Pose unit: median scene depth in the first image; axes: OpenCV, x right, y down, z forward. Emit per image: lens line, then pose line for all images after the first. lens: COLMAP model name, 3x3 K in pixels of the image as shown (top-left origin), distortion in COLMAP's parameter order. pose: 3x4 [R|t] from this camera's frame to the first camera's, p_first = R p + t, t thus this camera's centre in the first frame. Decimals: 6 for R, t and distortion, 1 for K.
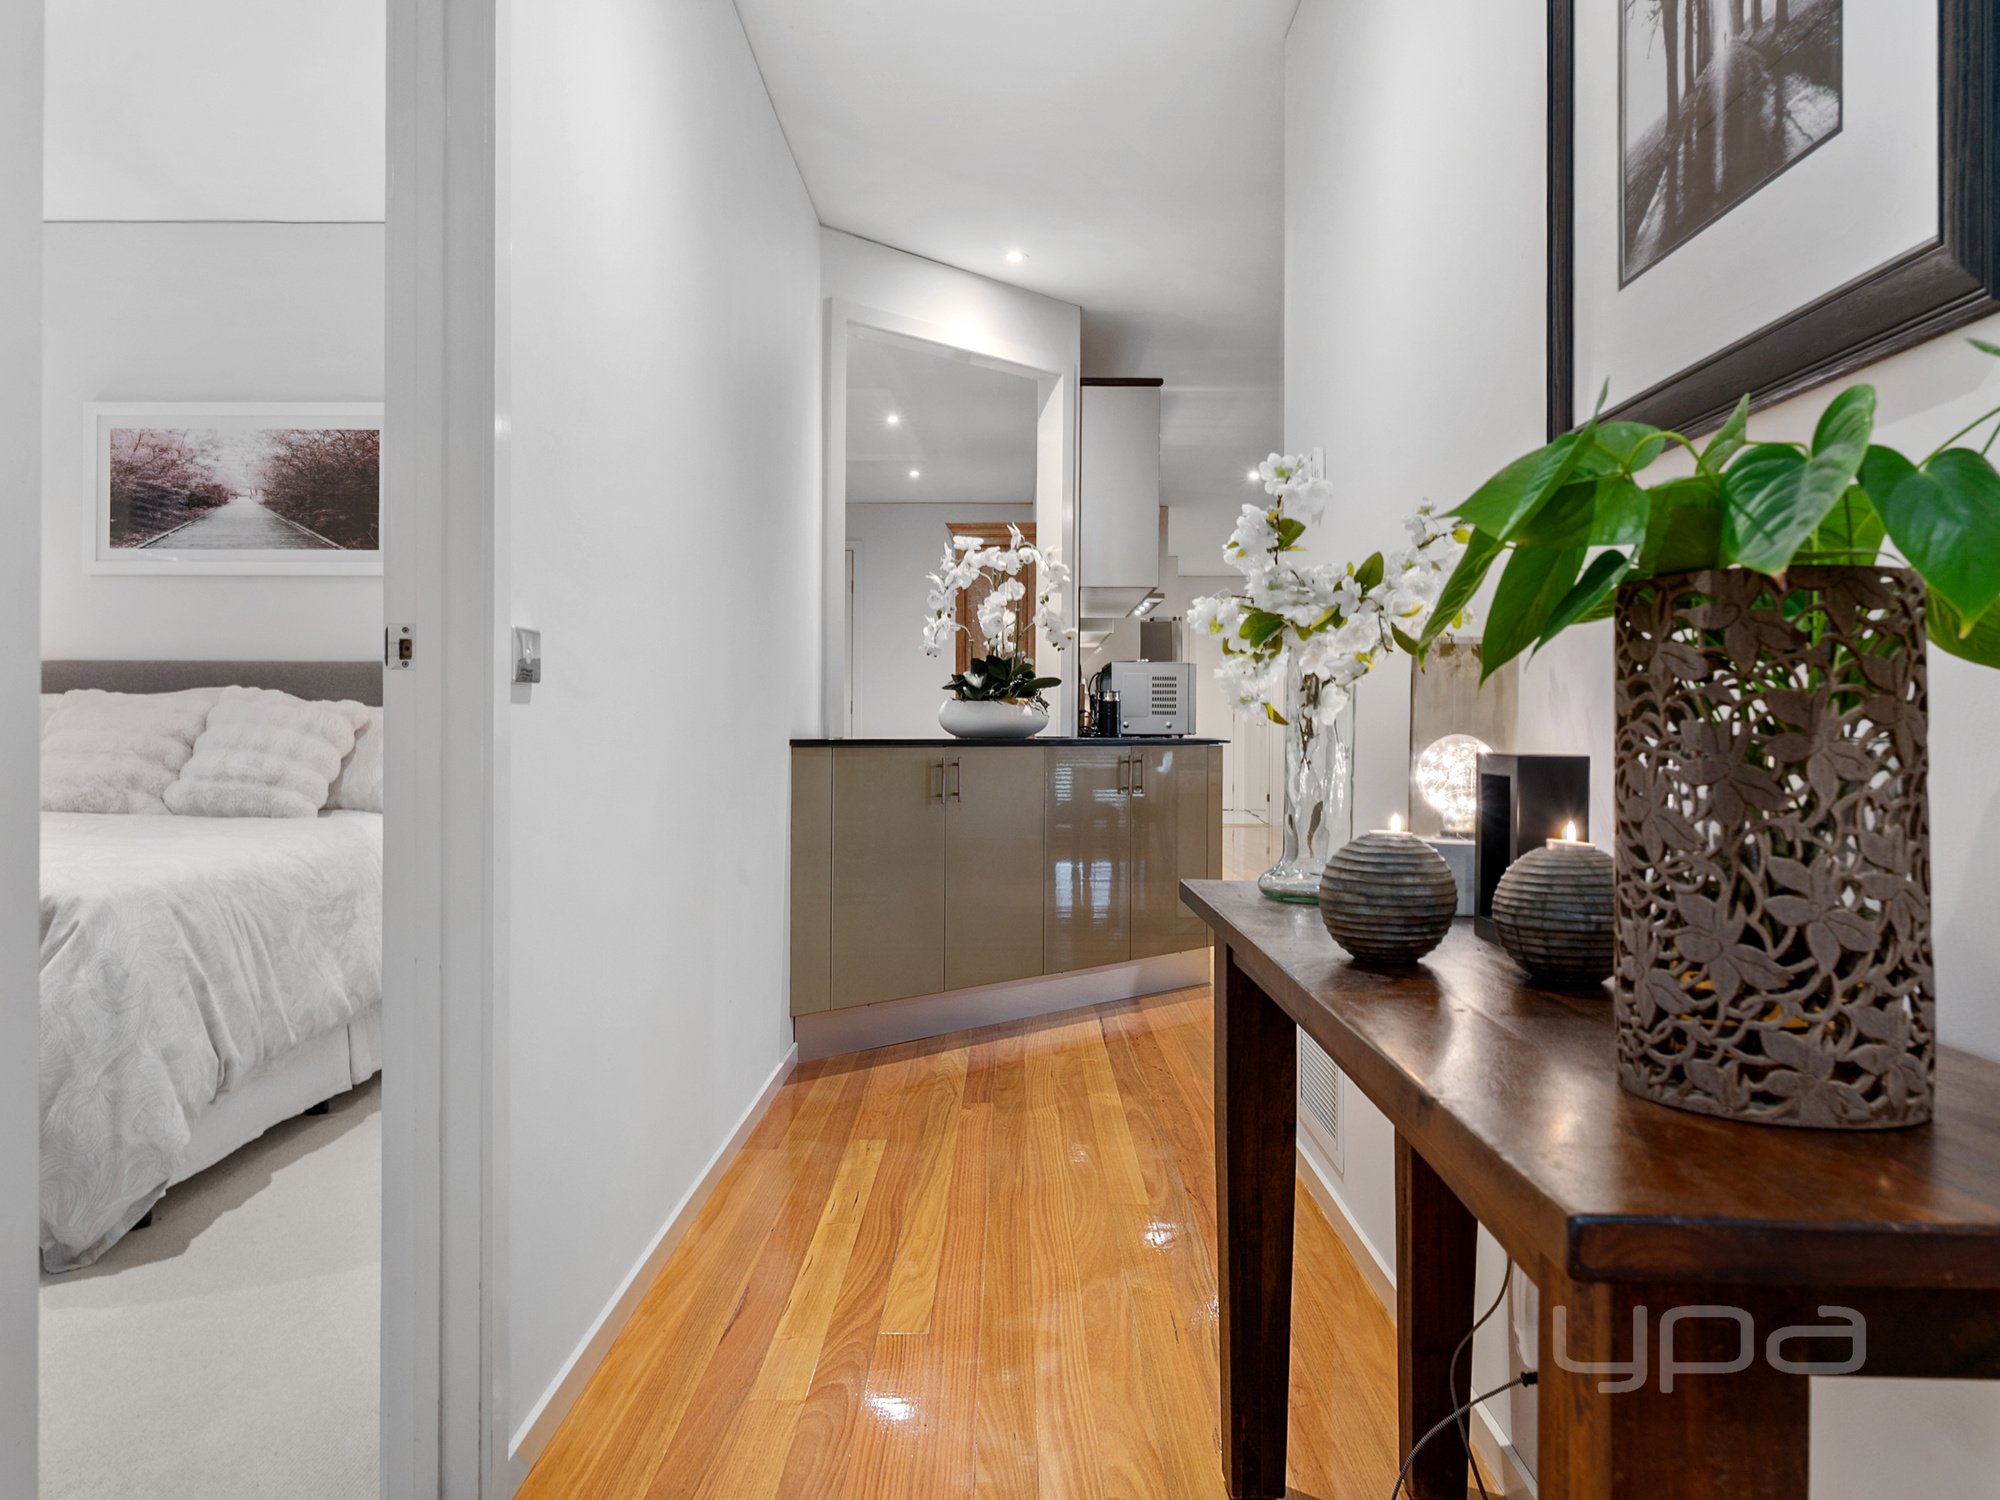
lens RADIAL K [[1456.8, 0, 1001.9], [0, 1456.8, 737.0], [0, 0, 1]] dist [-0.004685, -0.001921]
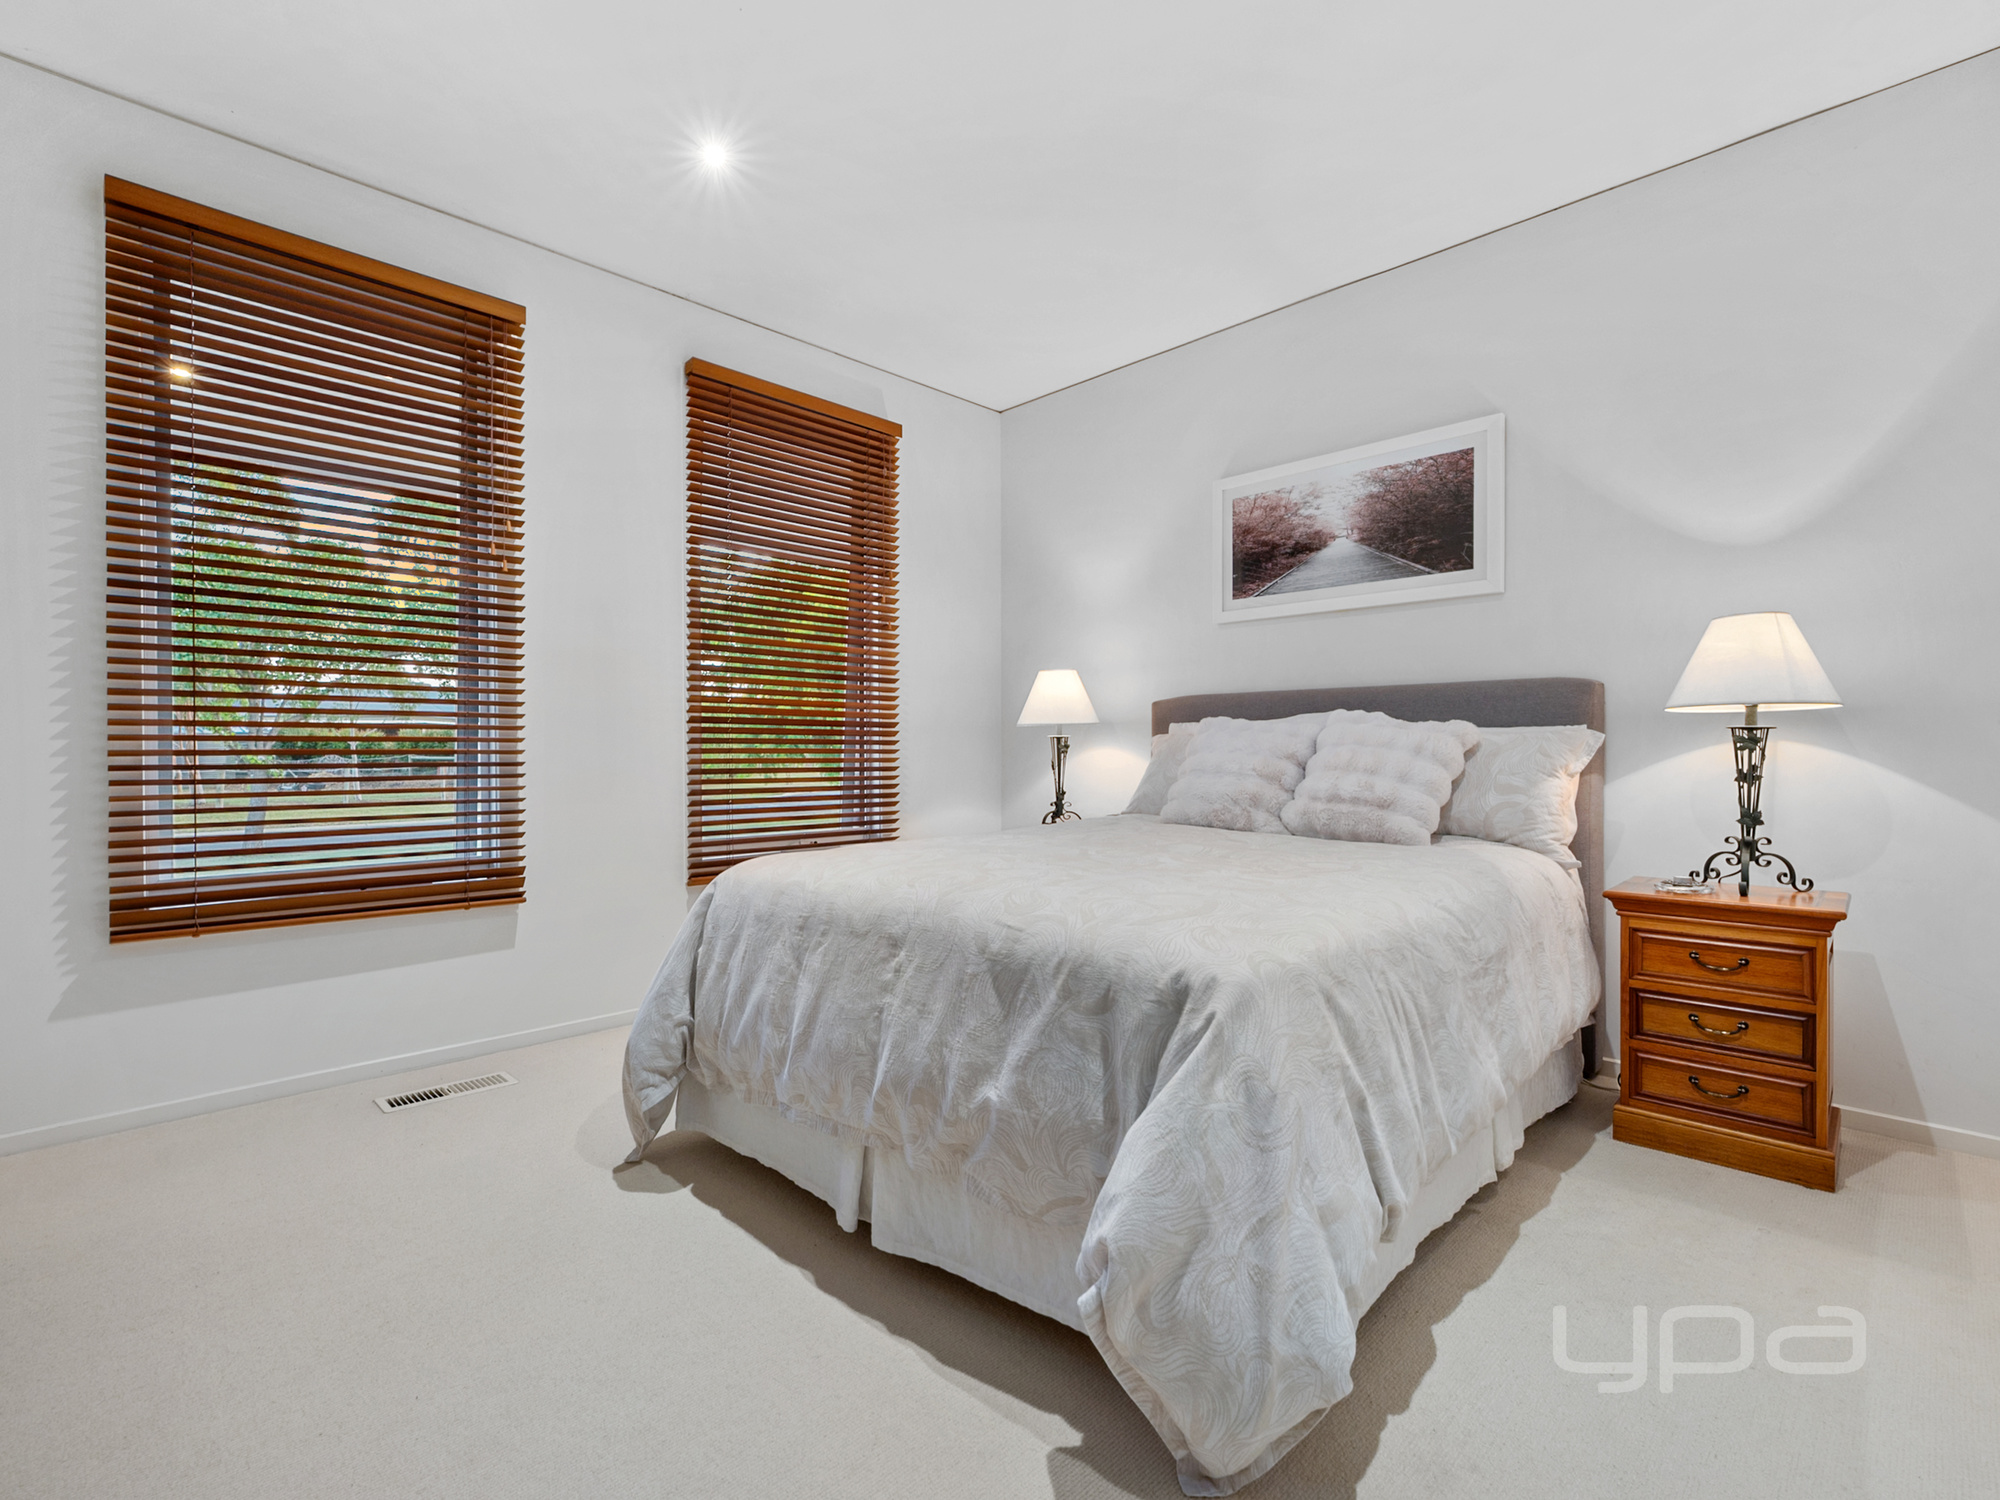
lens RADIAL K [[919.3, 0, 1005.3], [0, 919.3, 748.5], [0, 0, 1]] dist [-0.002295, 0.000123]
pose [[0.708548, -0.007062, -0.705628, -0.282180], [0.002824, 0.999970, -0.007171, -0.004127], [0.705657, 0.003088, 0.708547, 0.440178]]
